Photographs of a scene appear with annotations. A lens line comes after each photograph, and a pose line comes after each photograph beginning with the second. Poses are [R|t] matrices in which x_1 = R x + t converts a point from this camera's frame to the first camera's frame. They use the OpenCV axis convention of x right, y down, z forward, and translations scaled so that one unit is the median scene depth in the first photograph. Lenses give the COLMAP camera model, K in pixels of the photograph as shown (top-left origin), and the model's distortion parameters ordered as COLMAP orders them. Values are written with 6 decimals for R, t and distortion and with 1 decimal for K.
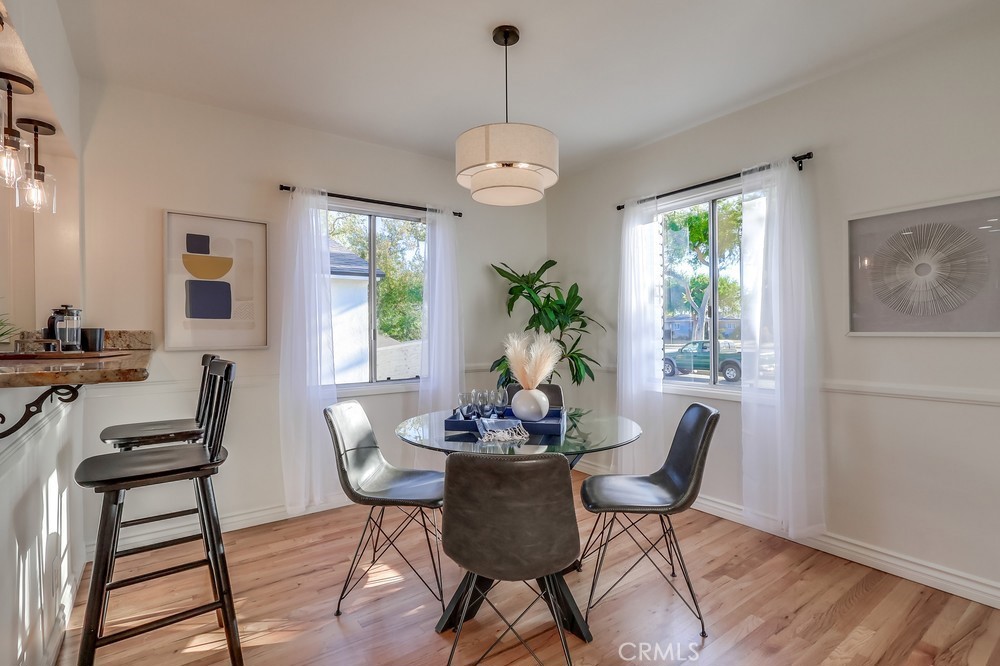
lens RADIAL K [[463.9, 0, 493.8], [0, 463.9, 331.6], [0, 0, 1]] dist [-0.007947, 0.001527]
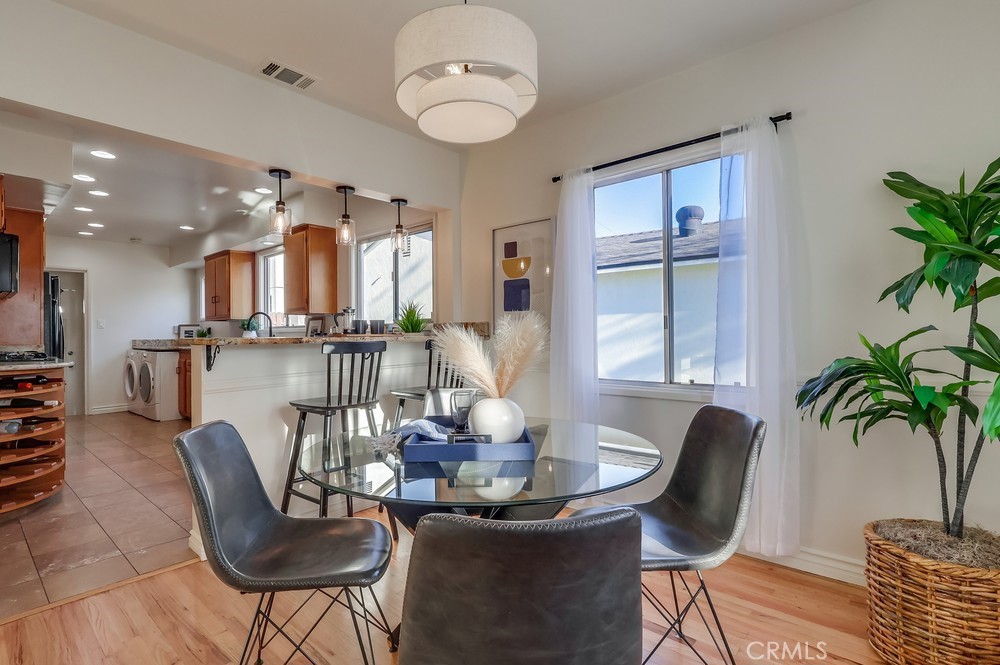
lens RADIAL K [[463.9, 0, 493.1], [0, 463.9, 335.8], [0, 0, 1]] dist [-0.007947, 0.001527]
pose [[0.230021, 0.007647, -0.973156, 0.583728], [0.003536, 0.999956, 0.008694, 0.027194], [0.973179, -0.005441, 0.229983, 0.726210]]
